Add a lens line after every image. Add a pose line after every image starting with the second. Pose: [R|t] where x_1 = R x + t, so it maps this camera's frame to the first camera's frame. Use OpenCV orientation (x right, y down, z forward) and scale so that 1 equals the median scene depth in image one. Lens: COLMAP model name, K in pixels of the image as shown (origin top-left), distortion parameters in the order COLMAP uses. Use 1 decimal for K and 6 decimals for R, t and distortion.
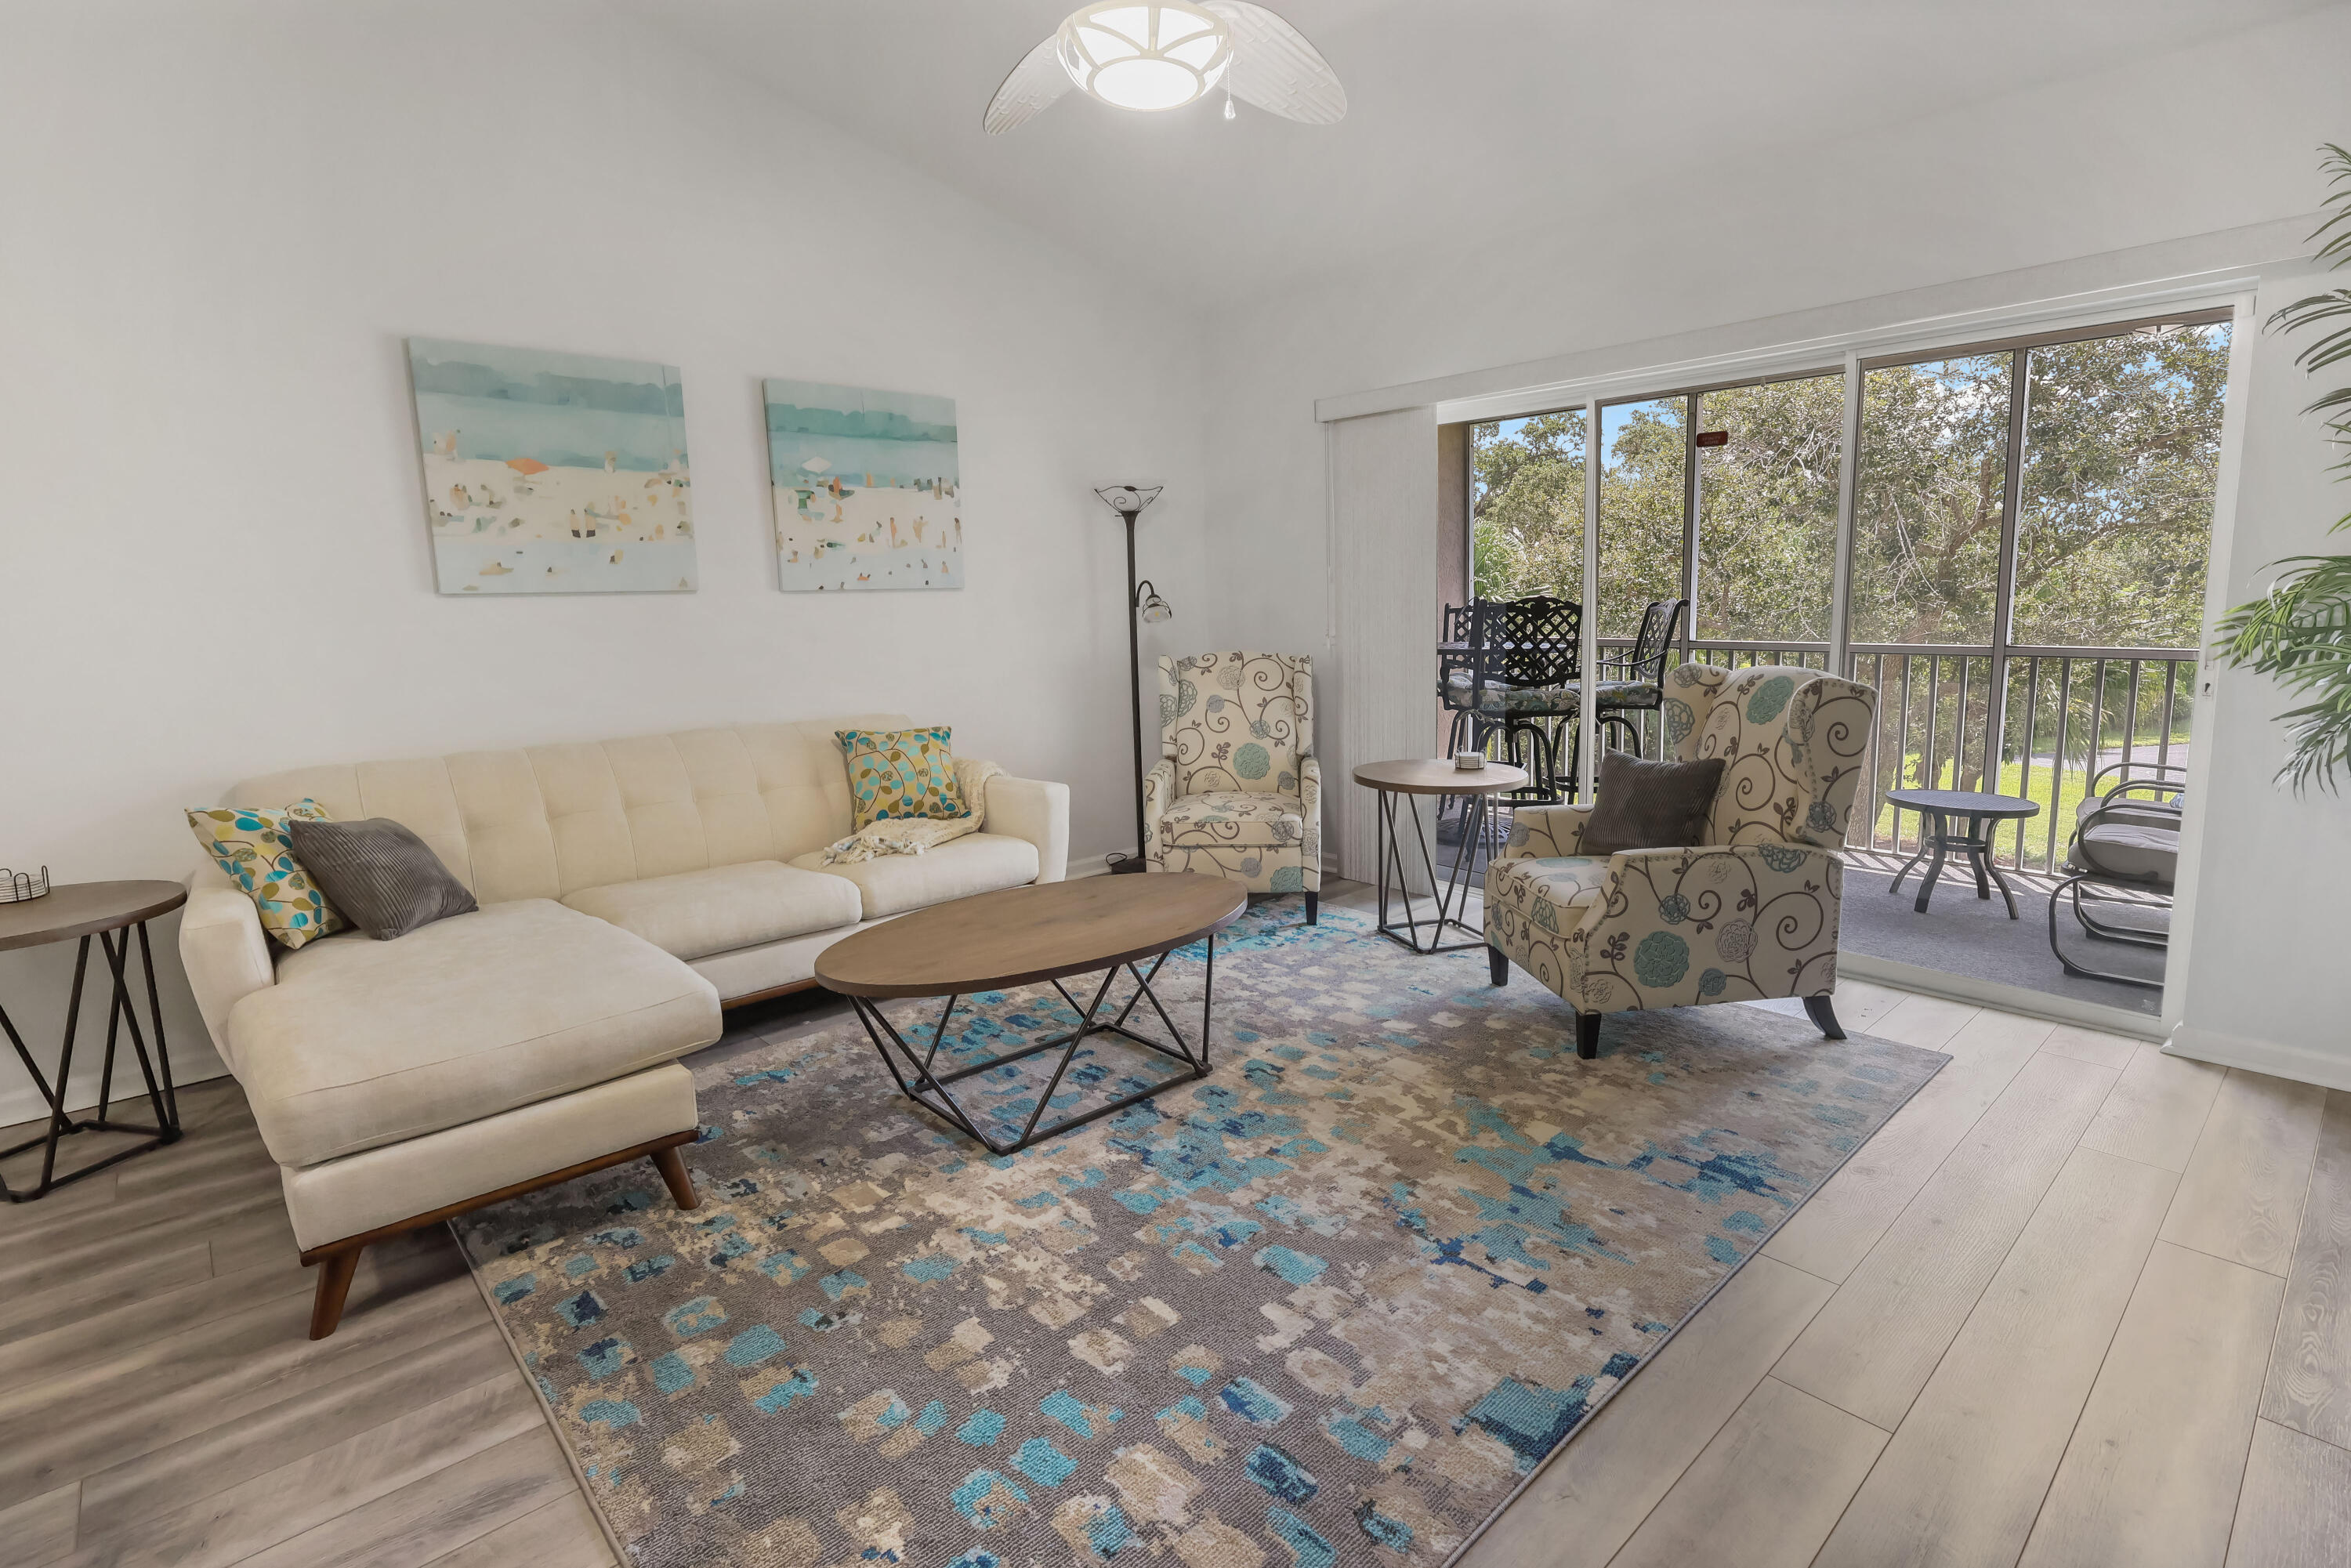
lens RADIAL K [[1150.8, 0, 1174.4], [0, 1150.8, 780.6], [0, 0, 1]] dist [0.003817, 0.000169]
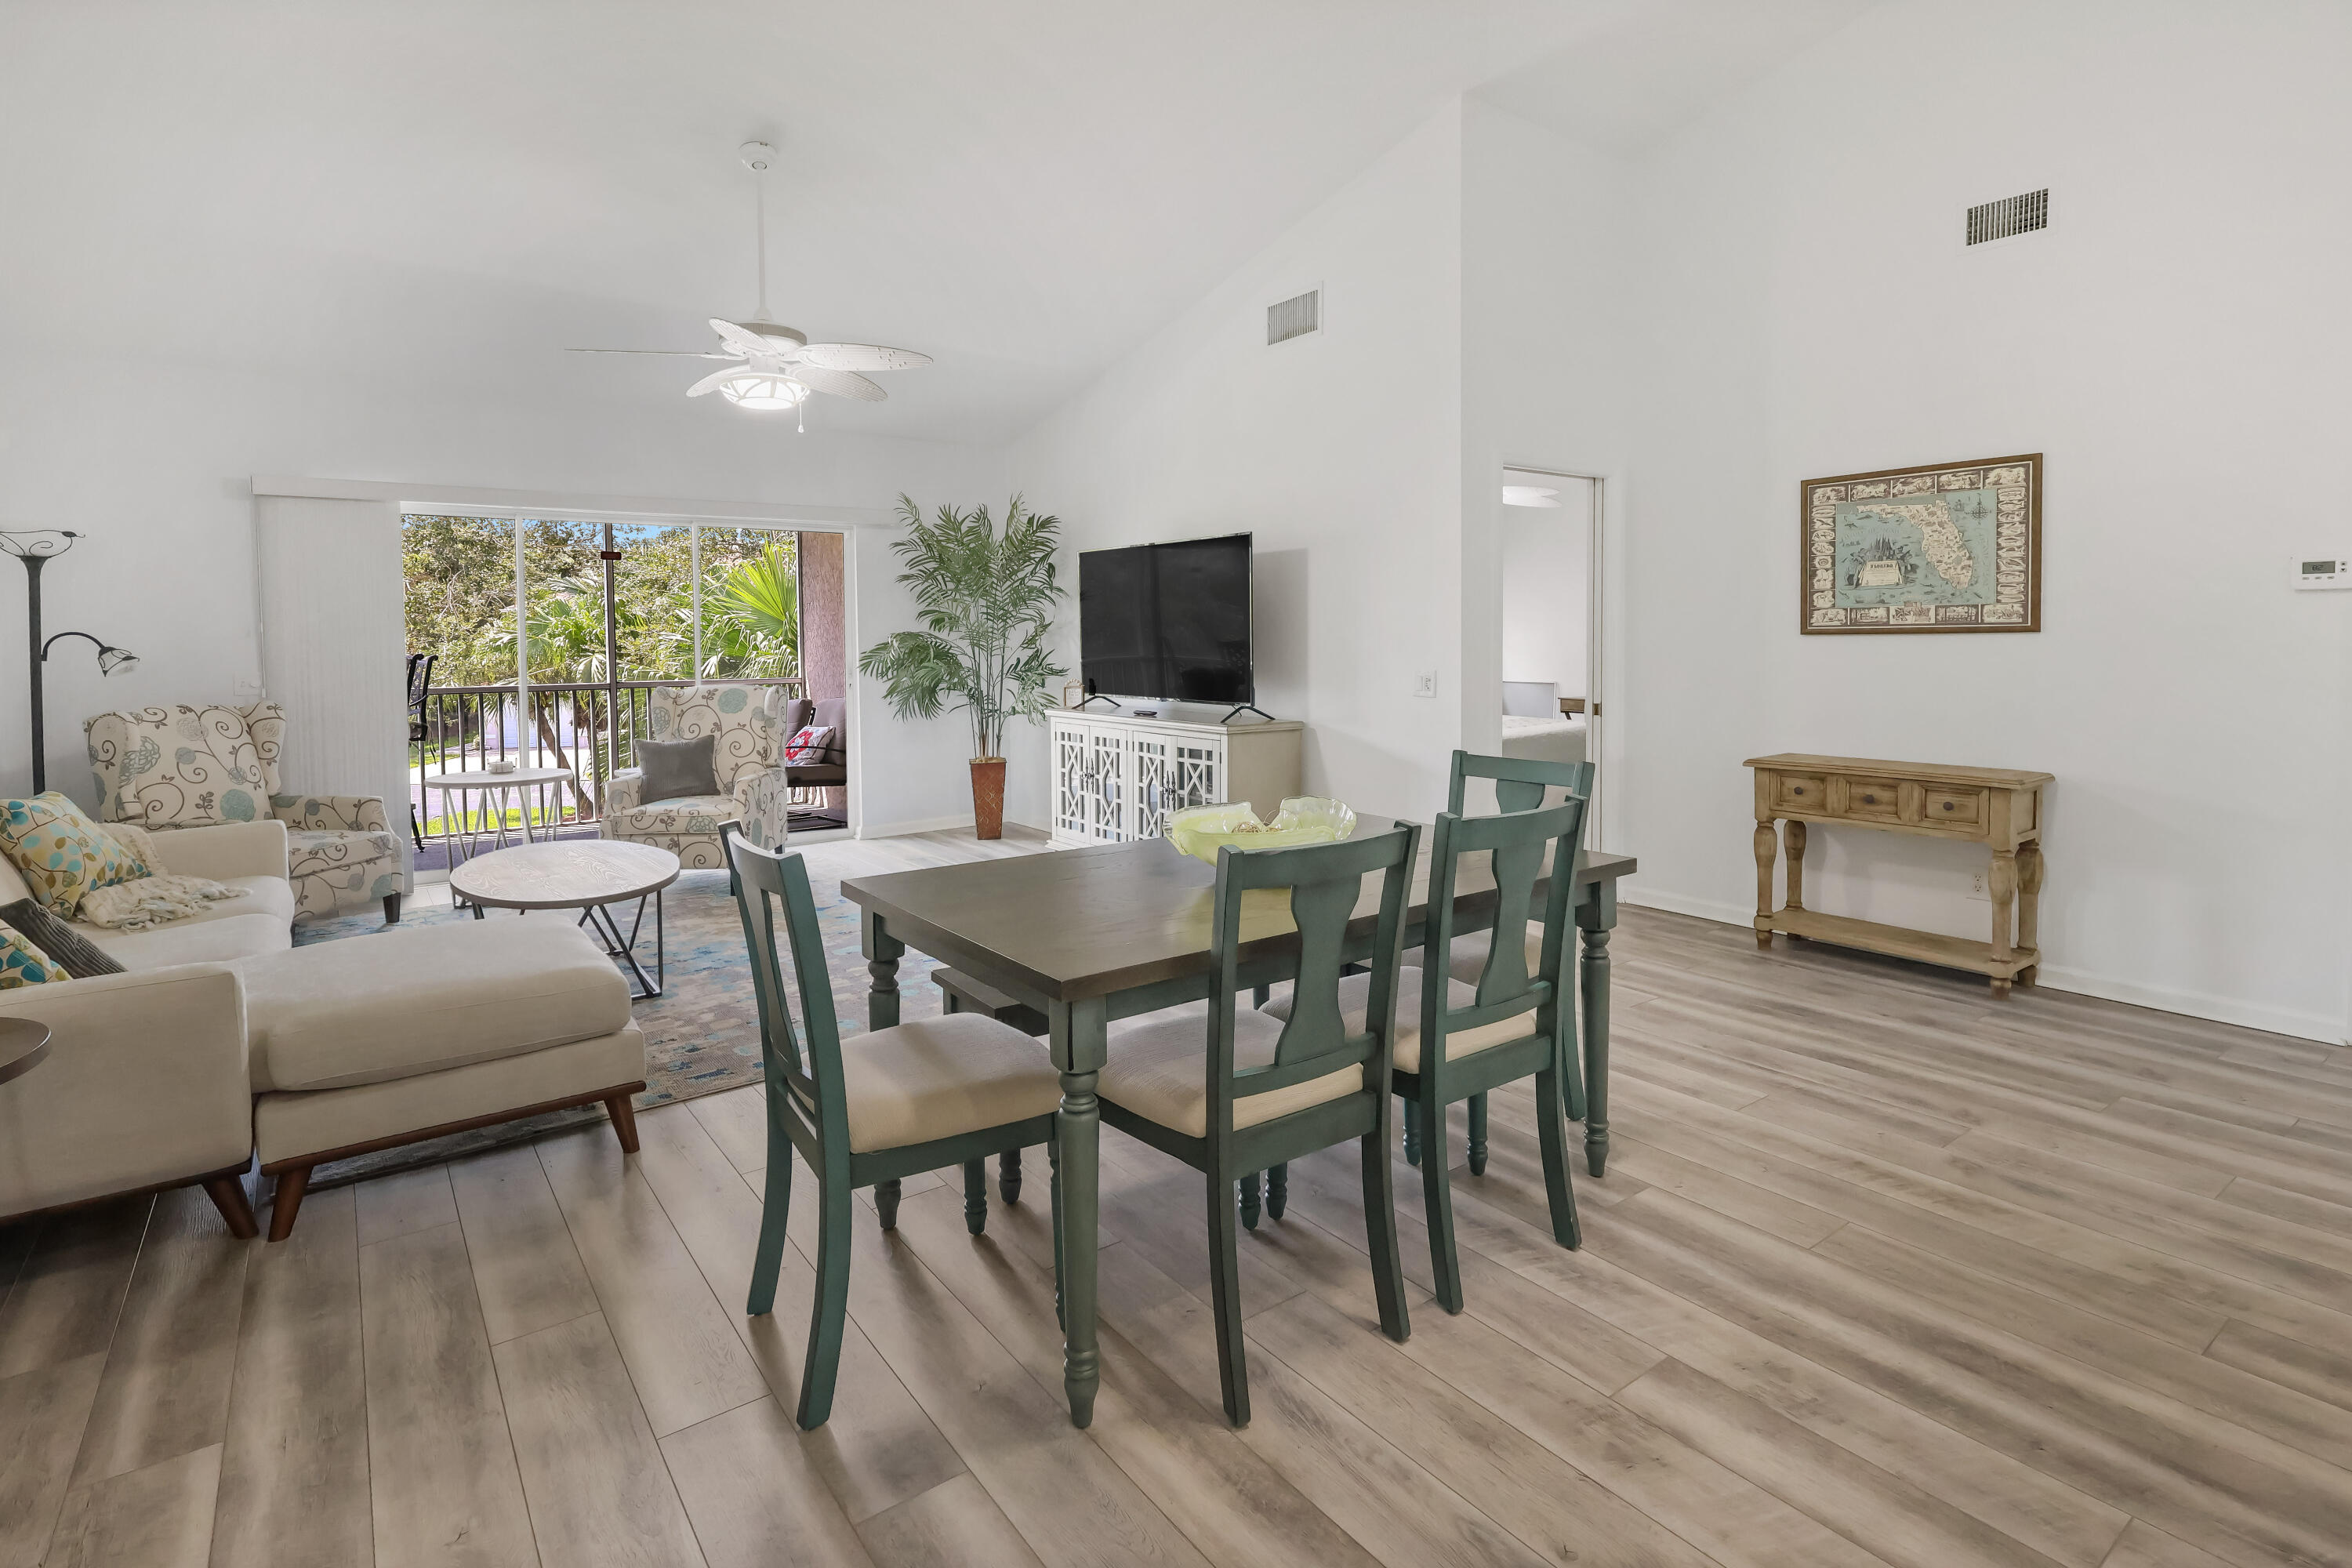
lens RADIAL K [[1140.1, 0, 1173.0], [0, 1140.1, 715.1], [0, 0, 1]] dist [-0.000308, -0.000061]
pose [[0.106267, -0.051539, 0.993001, -1.075331], [0.167975, 0.985233, 0.033160, 0.011870], [-0.980047, 0.163275, 0.113355, 0.059008]]
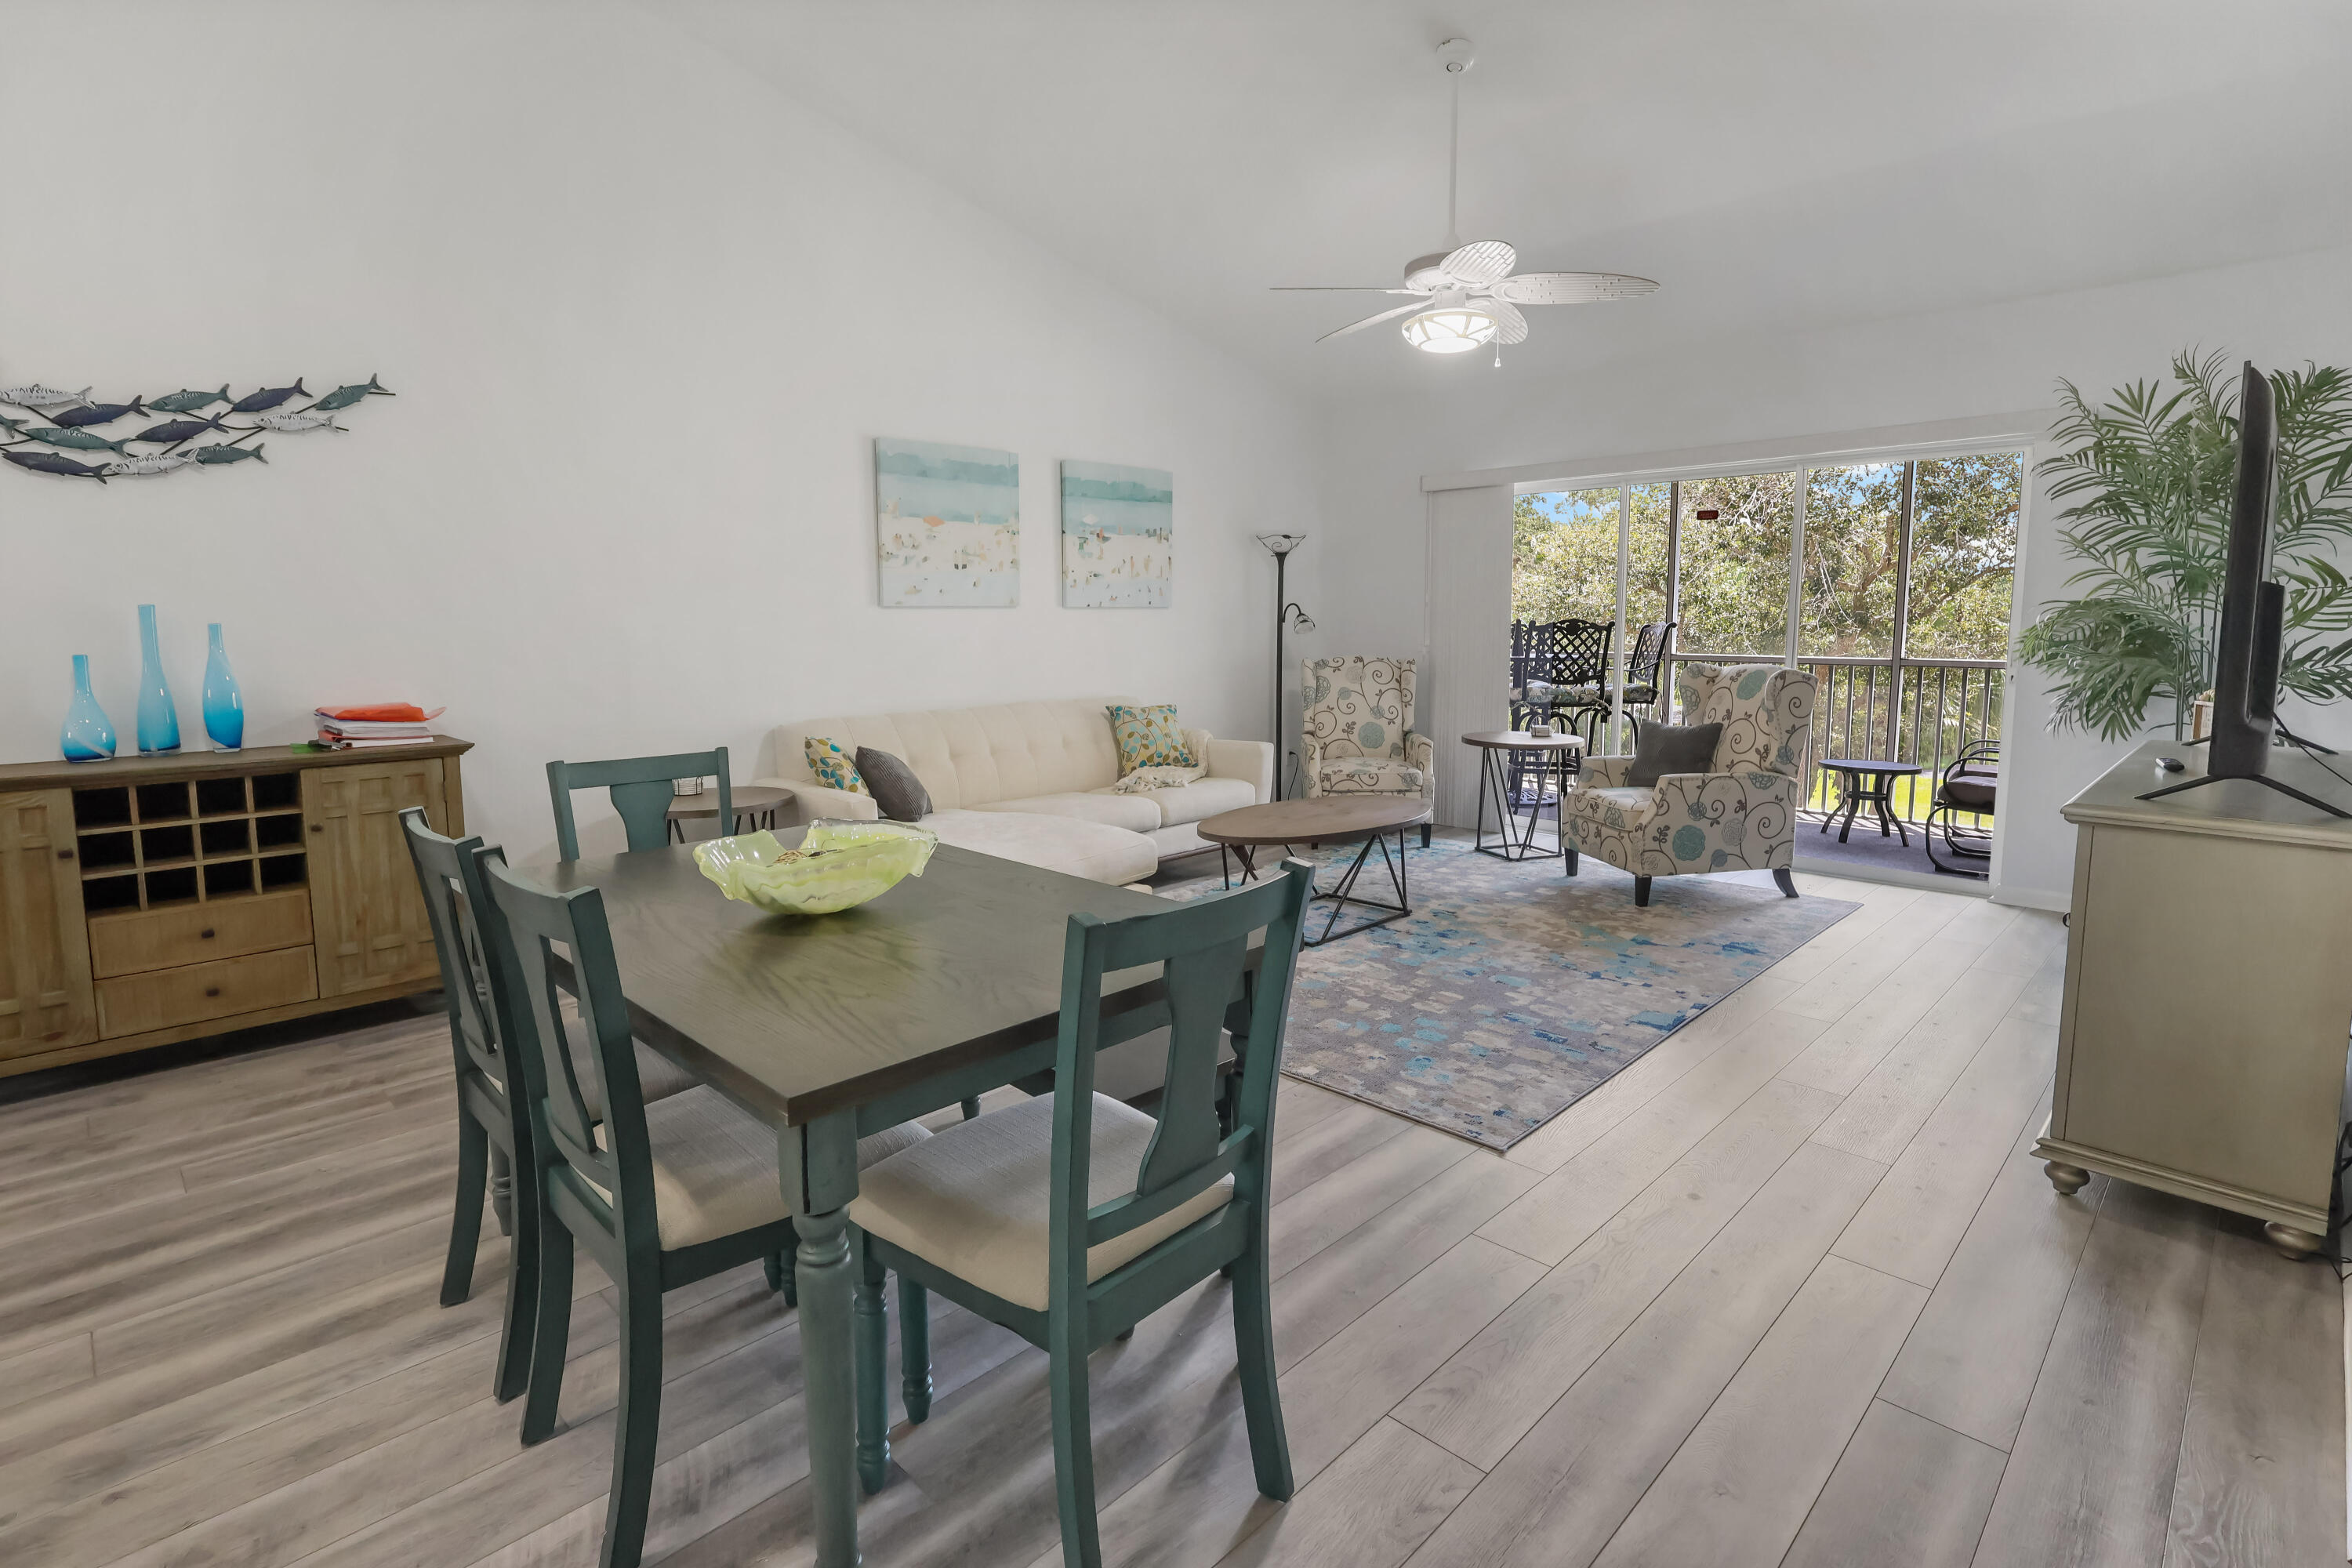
lens RADIAL K [[1139.2, 0, 1176.0], [0, 1139.2, 784.0], [0, 0, 1]] dist [0.000553, 0.000156]
pose [[0.998780, 0.006406, 0.048961, -0.292608], [-0.005750, 0.999892, -0.013532, 0.077017], [-0.049043, 0.013234, 0.998709, -0.439093]]
